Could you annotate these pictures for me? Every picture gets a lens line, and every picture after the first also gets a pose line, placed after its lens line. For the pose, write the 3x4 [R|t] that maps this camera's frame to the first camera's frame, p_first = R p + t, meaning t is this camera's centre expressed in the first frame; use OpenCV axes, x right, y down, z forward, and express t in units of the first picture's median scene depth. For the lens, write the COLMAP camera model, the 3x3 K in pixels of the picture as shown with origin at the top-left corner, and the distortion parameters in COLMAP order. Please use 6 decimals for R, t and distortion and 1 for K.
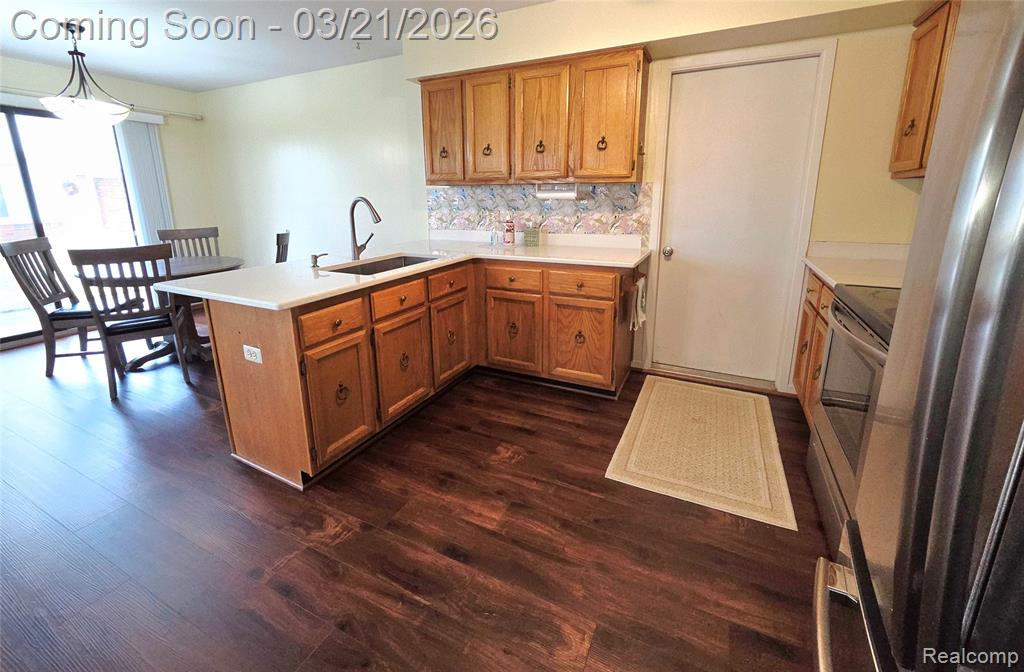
lens RADIAL K [[417.5, 0, 510.5], [0, 417.5, 289.4], [0, 0, 1]] dist [-0.000686, -0.000271]
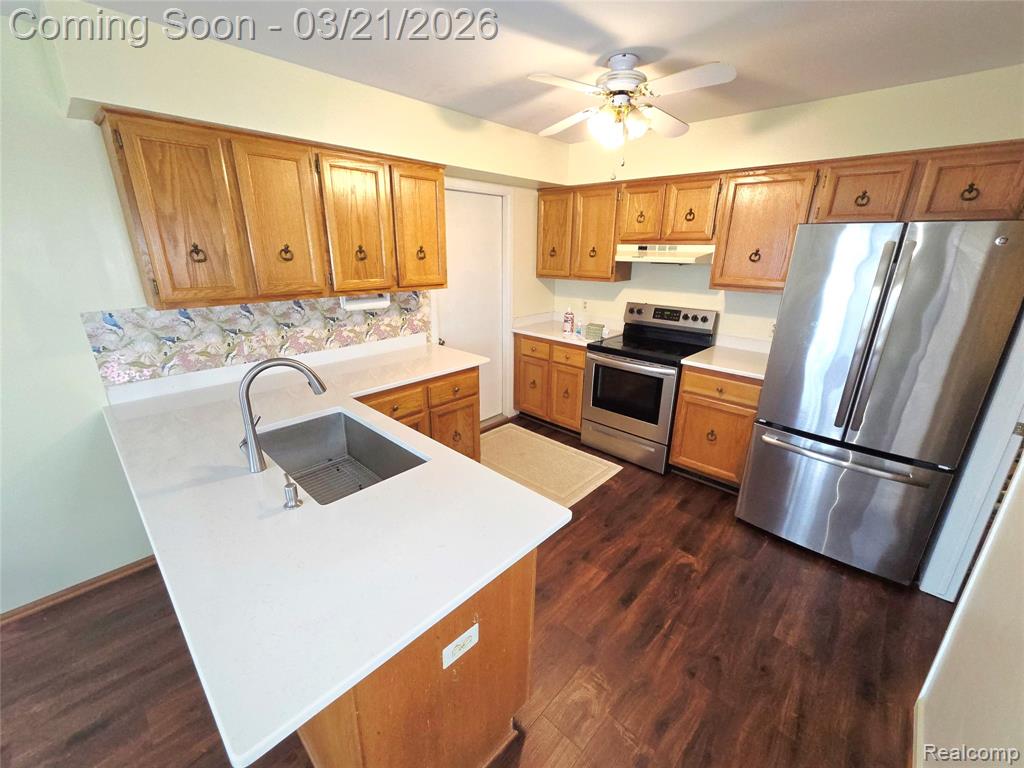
lens RADIAL K [[419.1, 0, 511.0], [0, 419.1, 384.0], [0, 0, 1]] dist [0.003140, -0.001238]
pose [[0.299235, -0.288884, 0.909398, -0.787595], [0.199893, 0.950899, 0.236294, -0.257388], [-0.933007, 0.111075, 0.342288, 0.507785]]
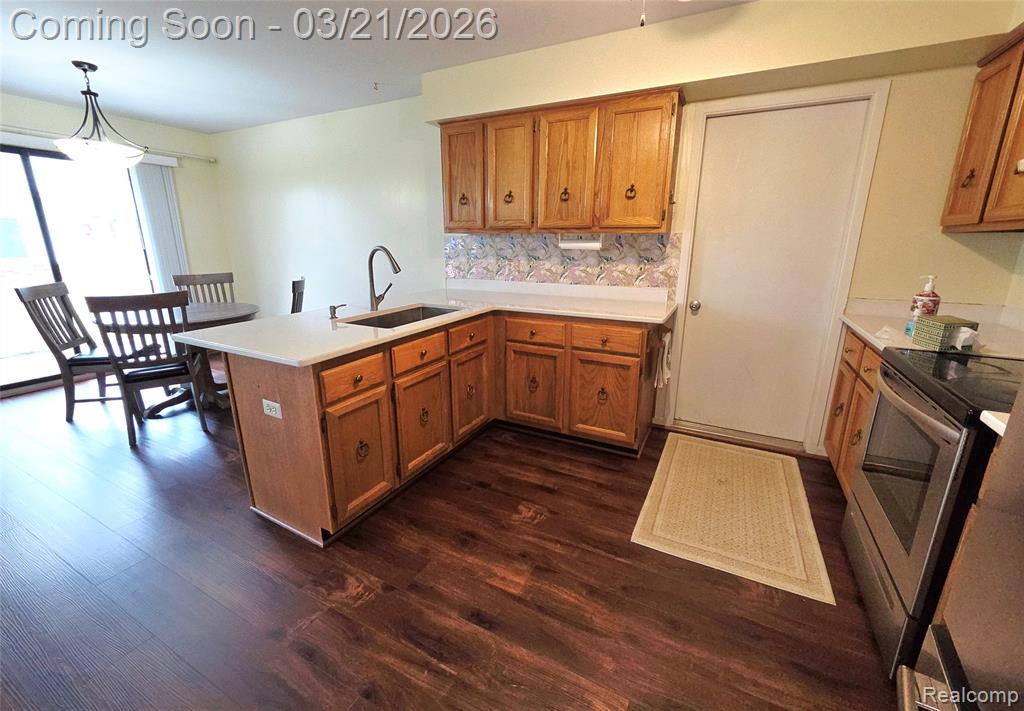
lens RADIAL K [[418.0, 0, 510.6], [0, 418.0, 349.3], [0, 0, 1]] dist [-0.001132, -0.000044]
pose [[0.999651, 0.016041, -0.020984, -0.031496], [-0.015307, 0.999282, 0.034647, -0.020223], [0.021524, -0.034314, 0.999179, 0.030020]]
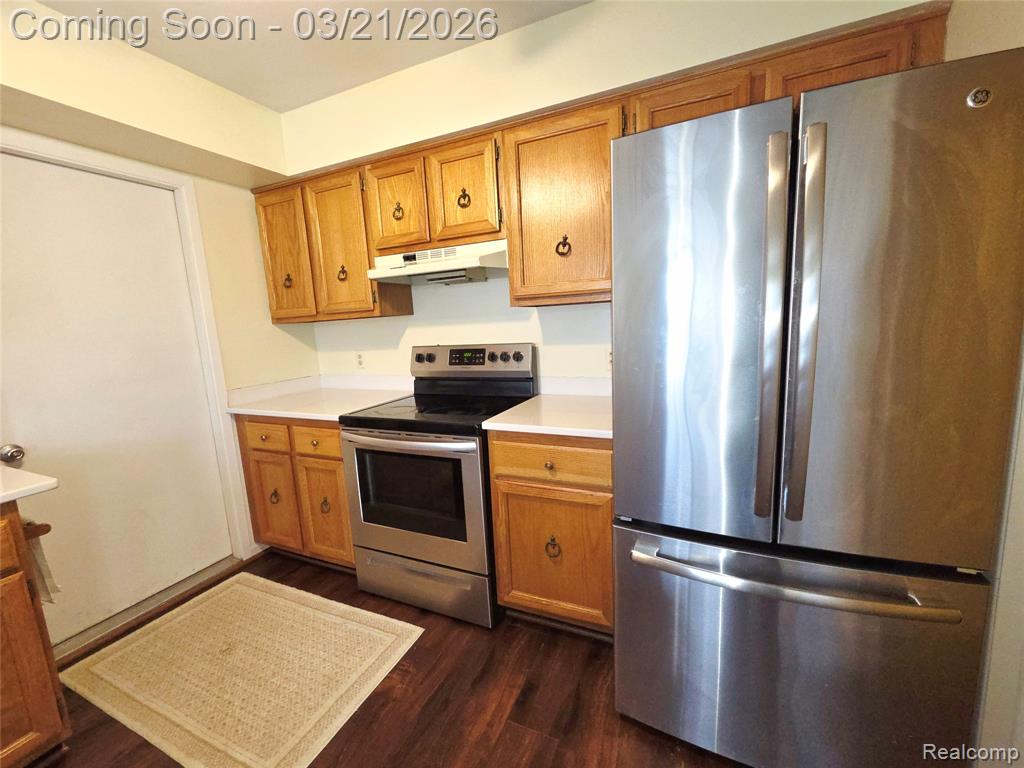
lens RADIAL K [[419.1, 0, 511.6], [0, 419.1, 383.7], [0, 0, 1]] dist [0.003140, -0.001238]
pose [[-0.027389, -0.138464, 0.989989, -0.220370], [0.271276, 0.952165, 0.140679, -0.091270], [-0.962112, 0.272414, 0.011483, 0.387110]]
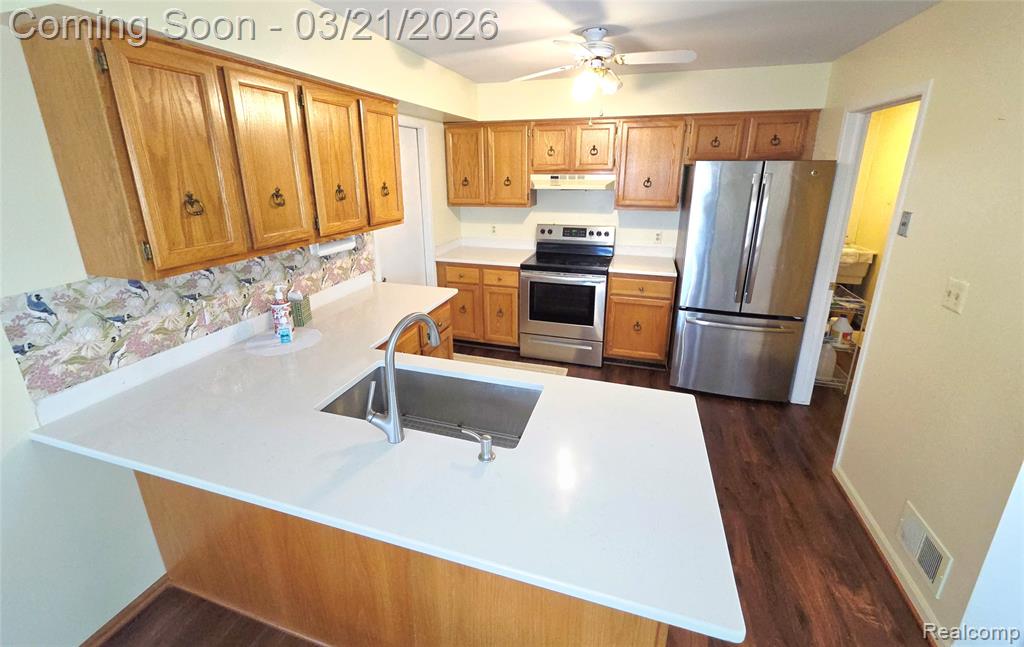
lens RADIAL K [[418.2, 0, 510.1], [0, 418.2, 288.0], [0, 0, 1]] dist [0.003558, -0.000302]
pose [[-0.151474, -0.264670, 0.952368, -0.872008], [0.222929, 0.929515, 0.293775, -0.378560], [-0.962995, 0.256809, -0.081795, 0.908951]]
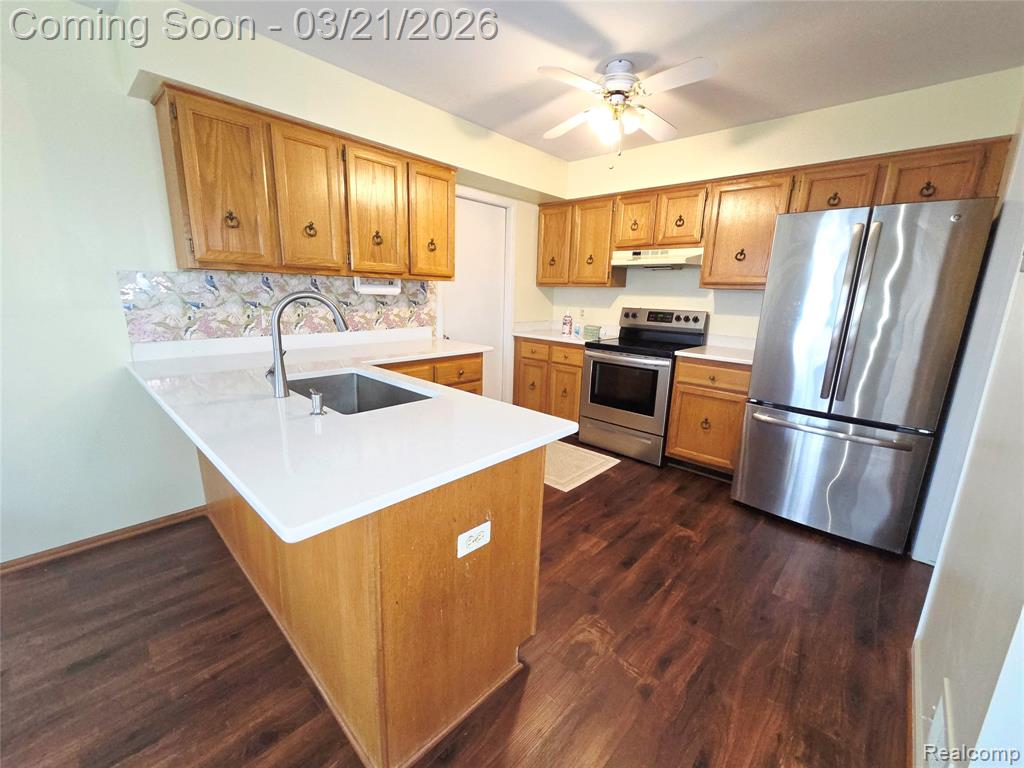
lens RADIAL K [[419.1, 0, 511.0], [0, 419.1, 383.4], [0, 0, 1]] dist [0.003140, -0.001238]
pose [[0.289643, -0.190854, 0.937913, -0.876022], [0.181108, 0.973144, 0.142094, -0.121009], [-0.939844, 0.128707, 0.316430, 0.532878]]
